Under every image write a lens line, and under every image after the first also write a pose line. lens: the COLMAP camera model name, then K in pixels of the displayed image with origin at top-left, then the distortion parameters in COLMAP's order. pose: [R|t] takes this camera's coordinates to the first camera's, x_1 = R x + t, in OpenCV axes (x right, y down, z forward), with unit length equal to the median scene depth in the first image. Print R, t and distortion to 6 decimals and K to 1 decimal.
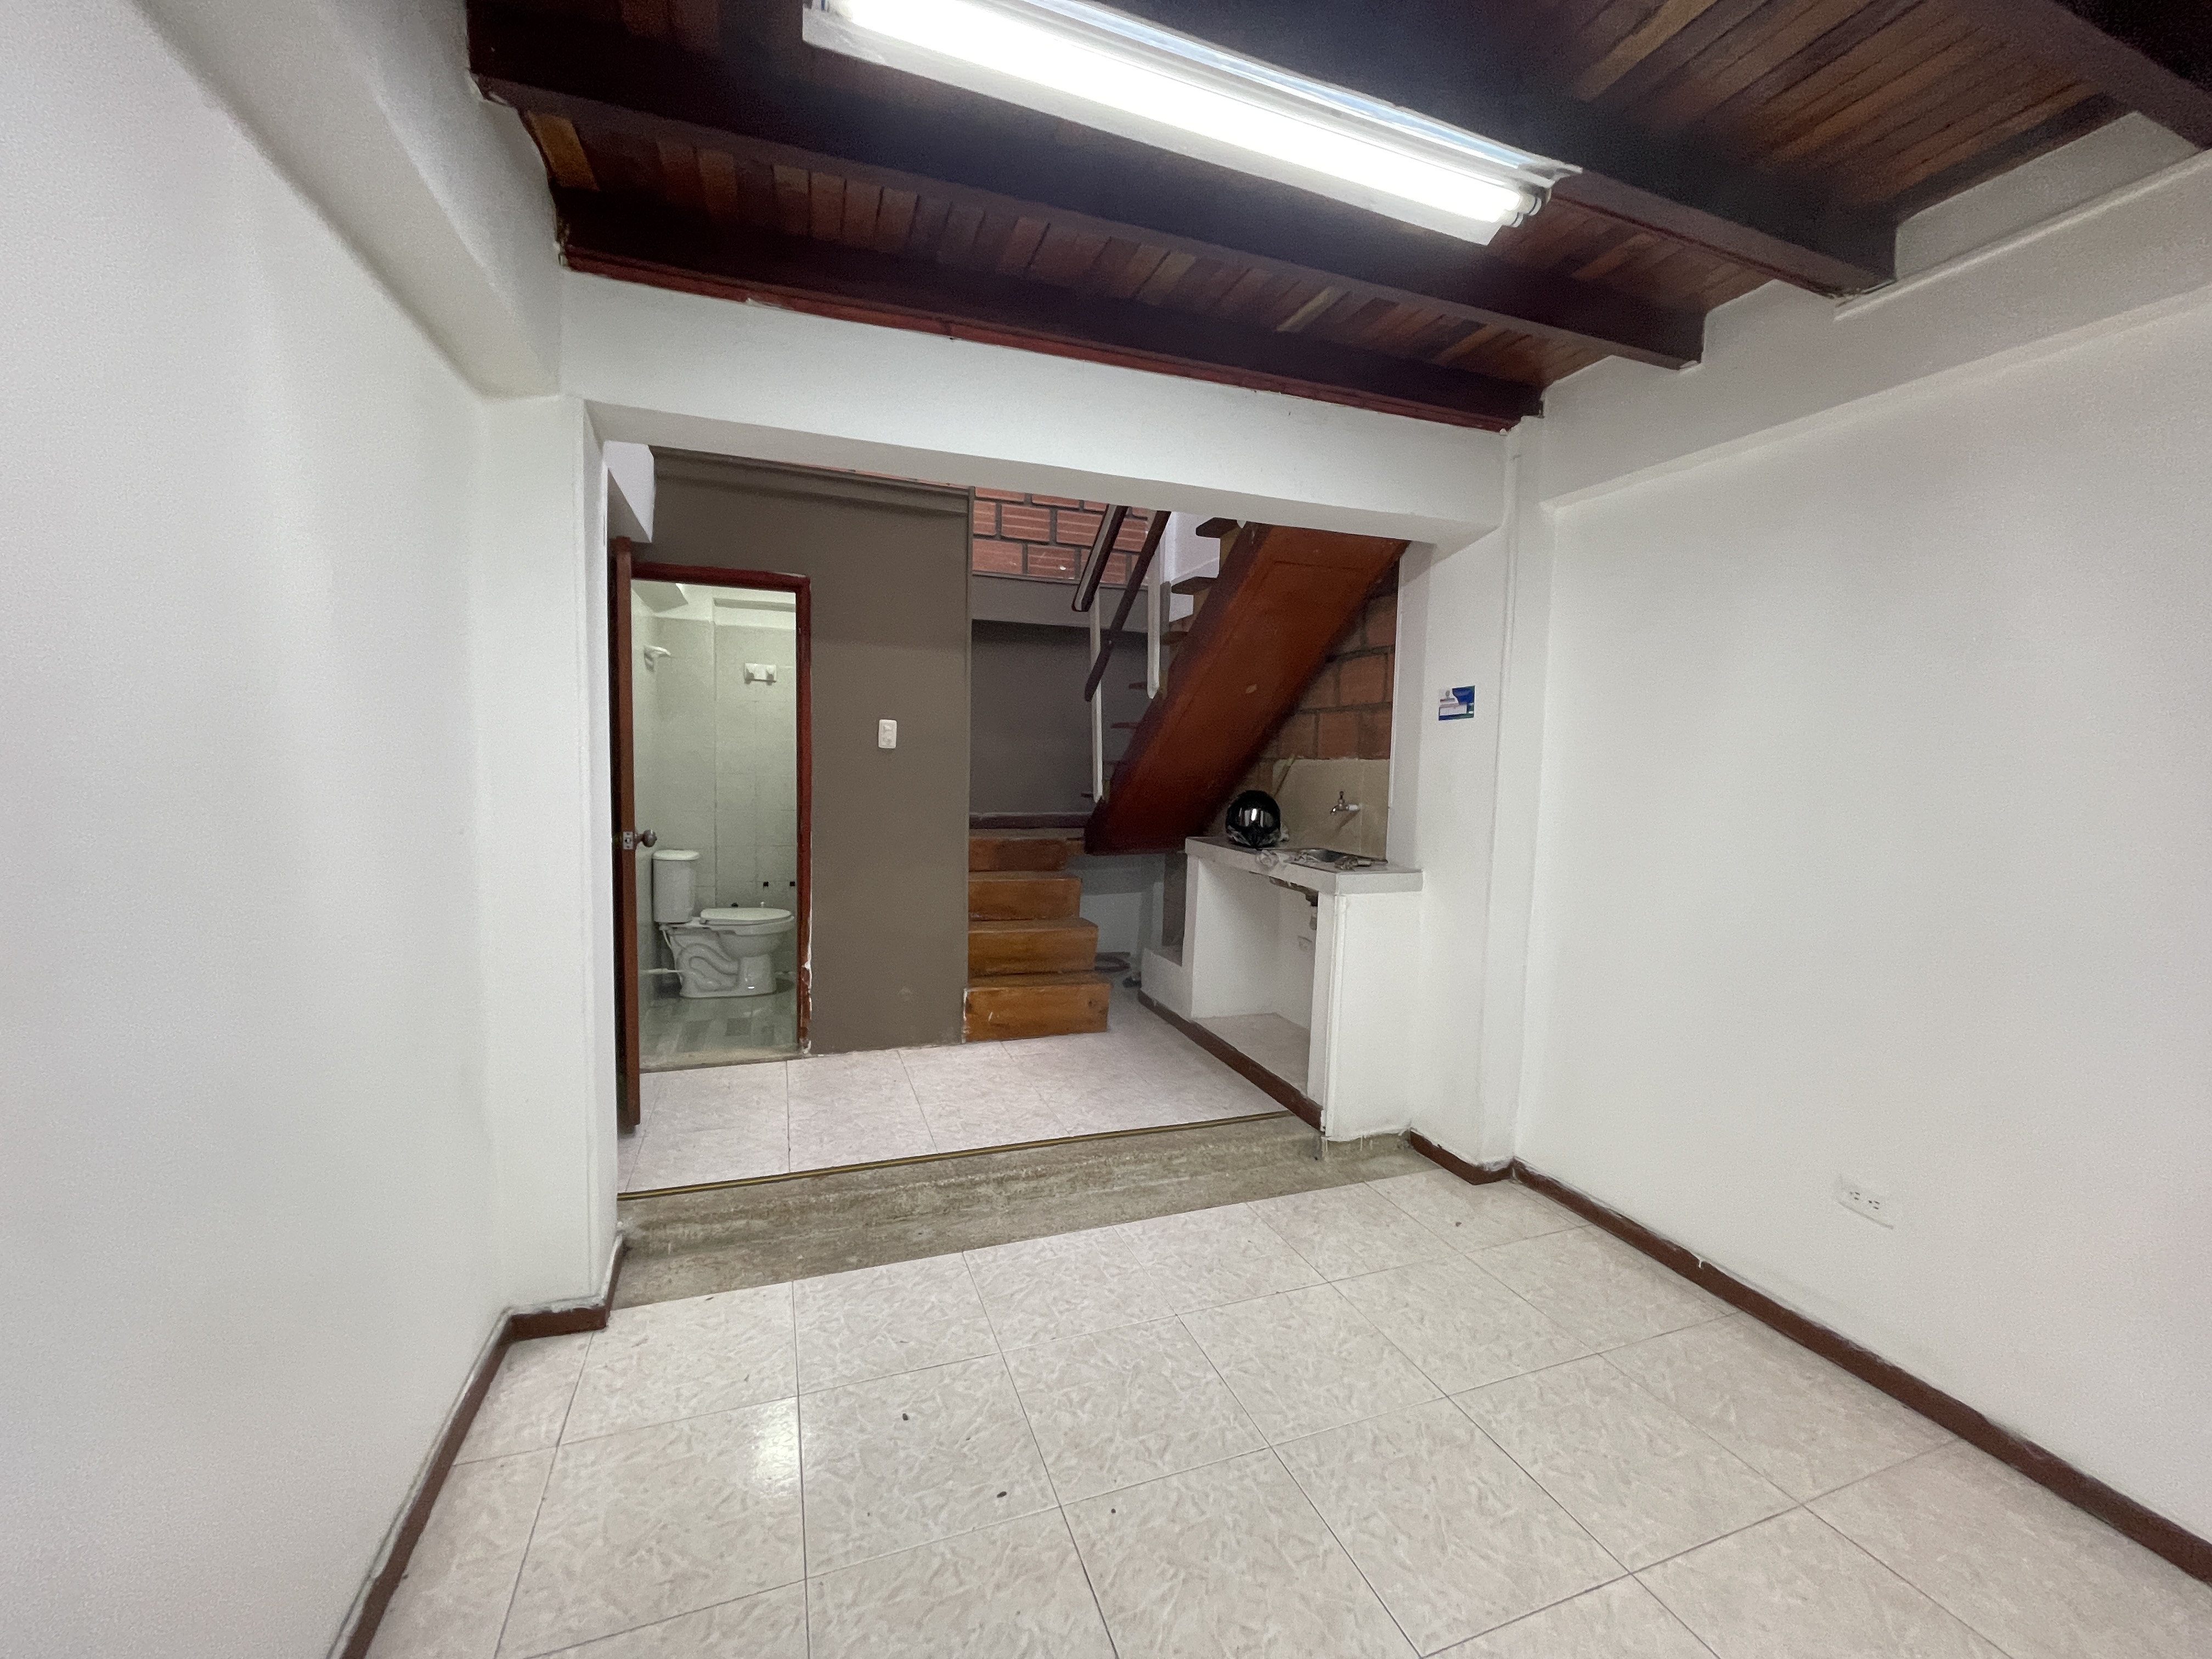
lens RADIAL K [[896.5, 0, 1105.4], [0, 896.5, 824.5], [0, 0, 1]] dist [-0.001911, 0.000393]
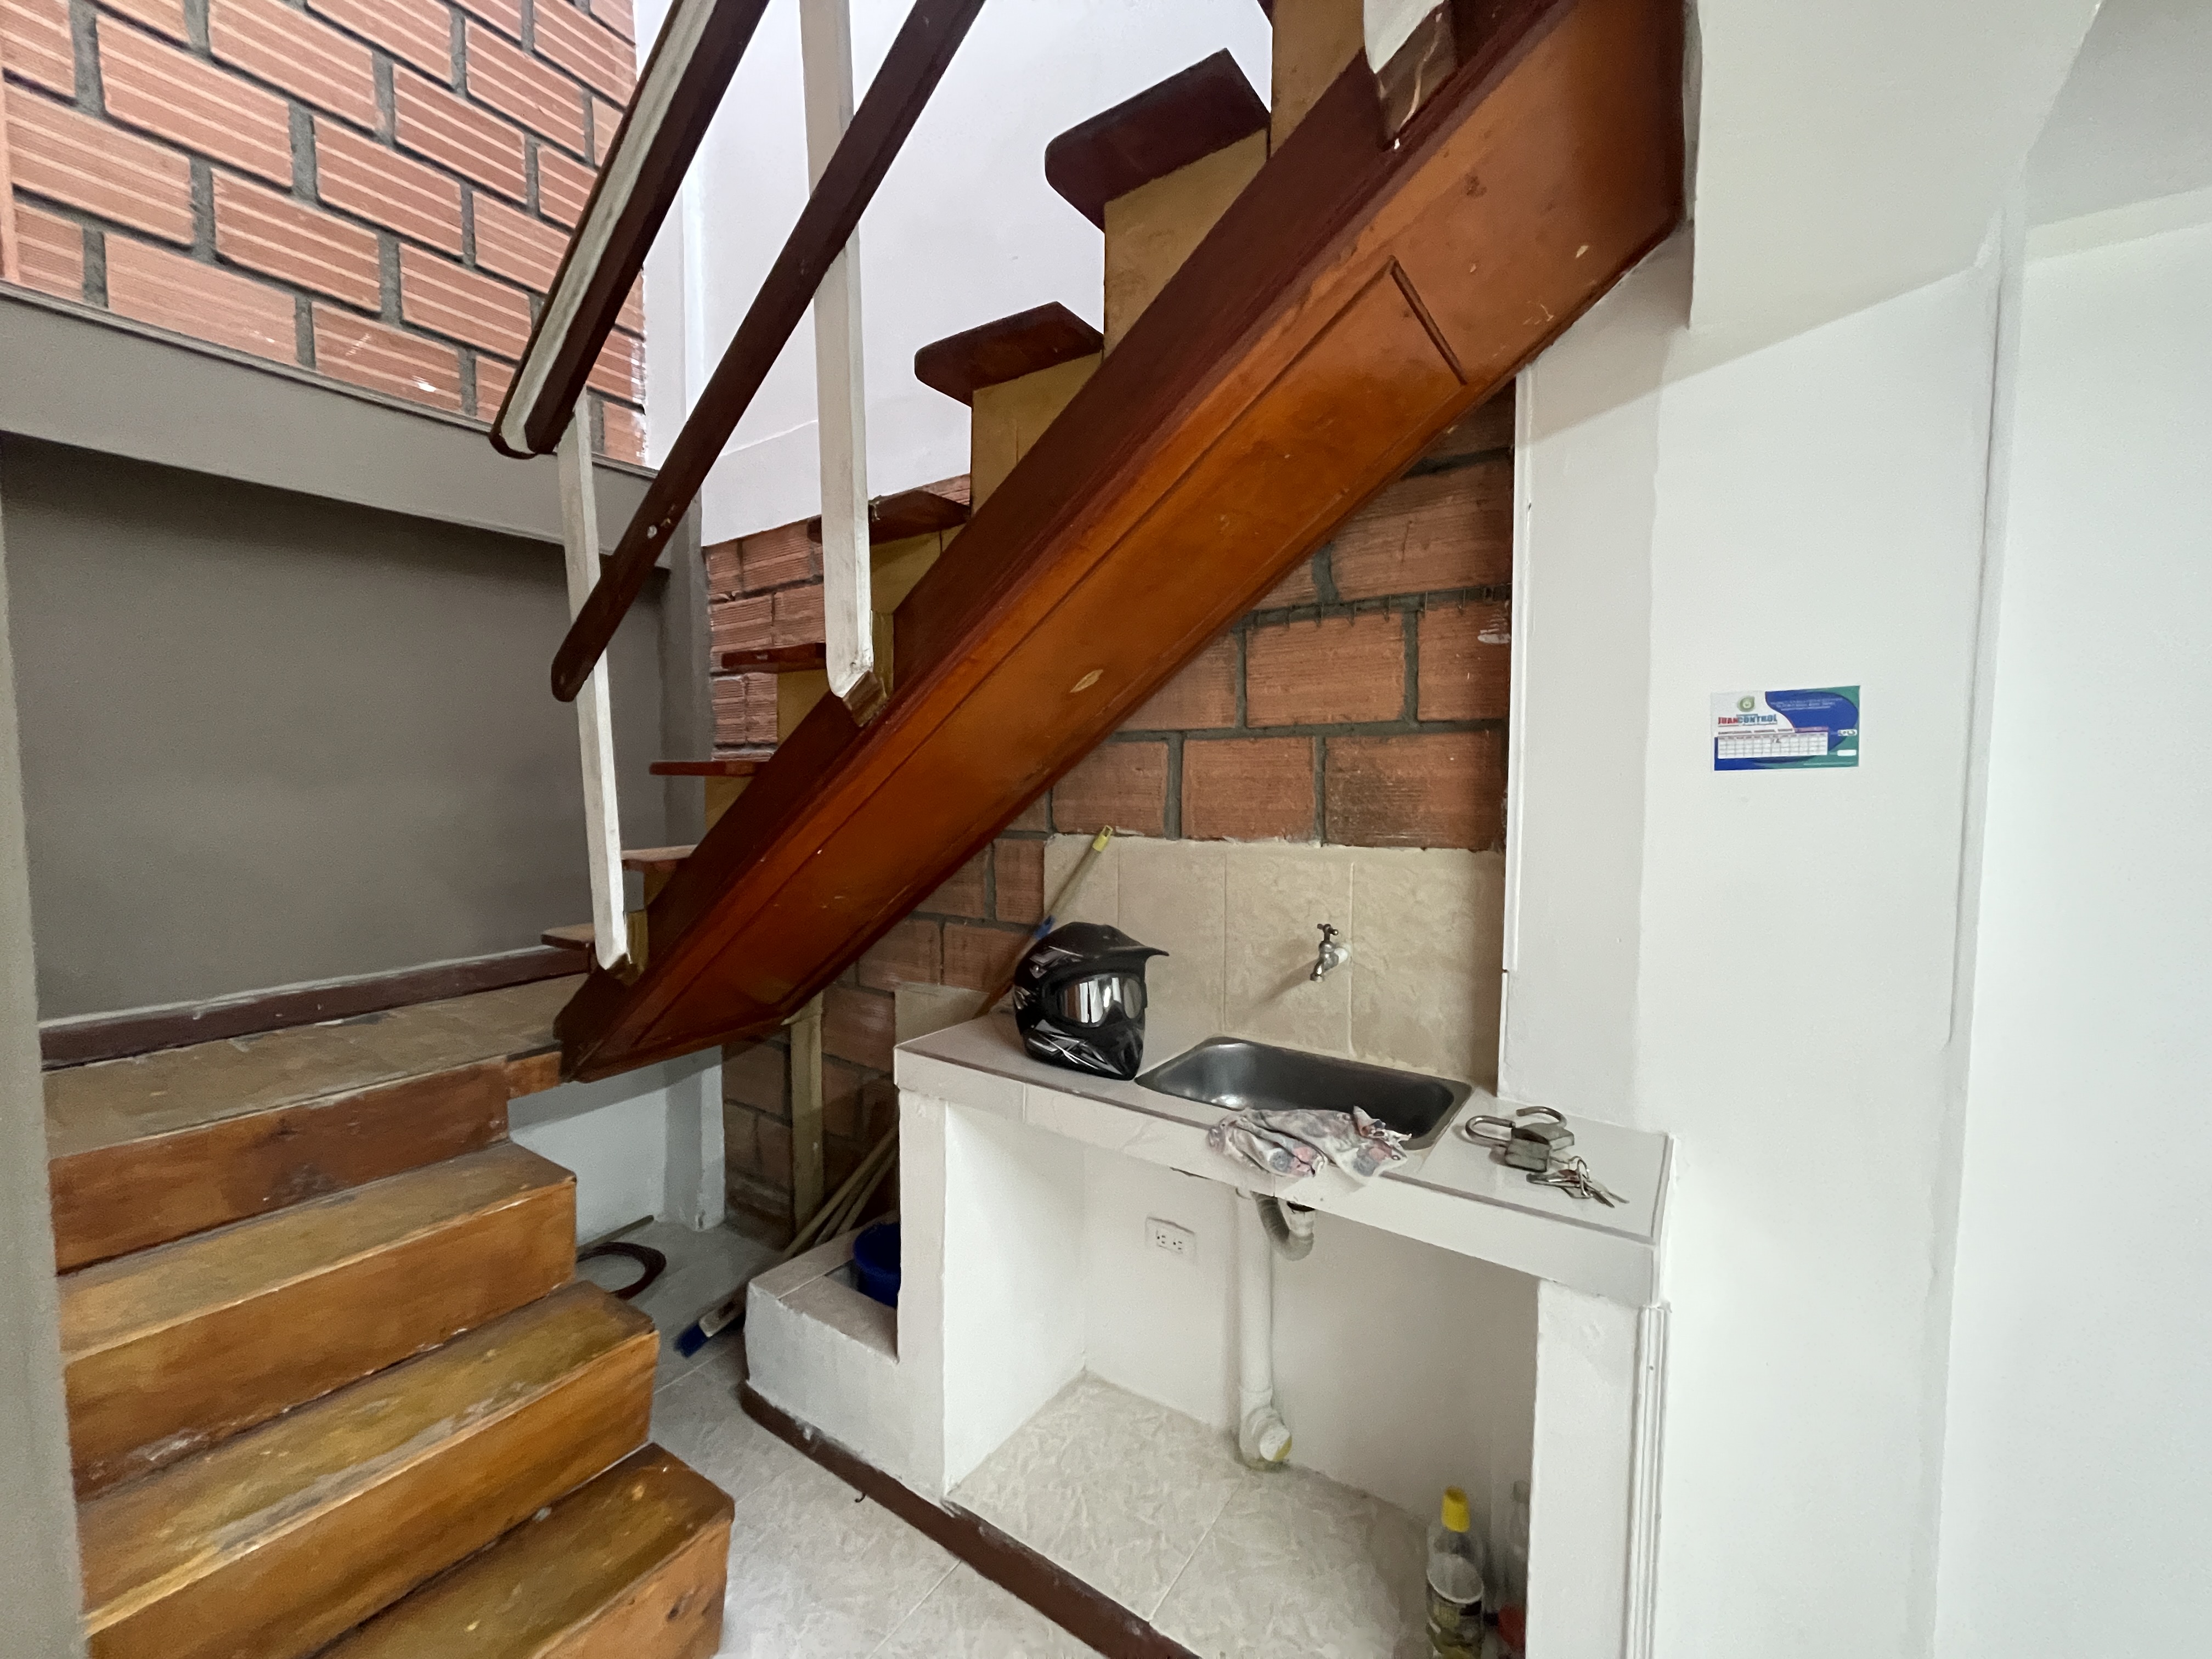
lens RADIAL K [[896.5, 0, 1105.2], [0, 896.5, 836.3], [0, 0, 1]] dist [-0.001911, 0.000393]
pose [[0.808099, -0.060405, 0.585941, -0.067197], [0.059931, 0.997997, 0.020231, -0.086732], [-0.585990, 0.018768, 0.810101, 0.651956]]
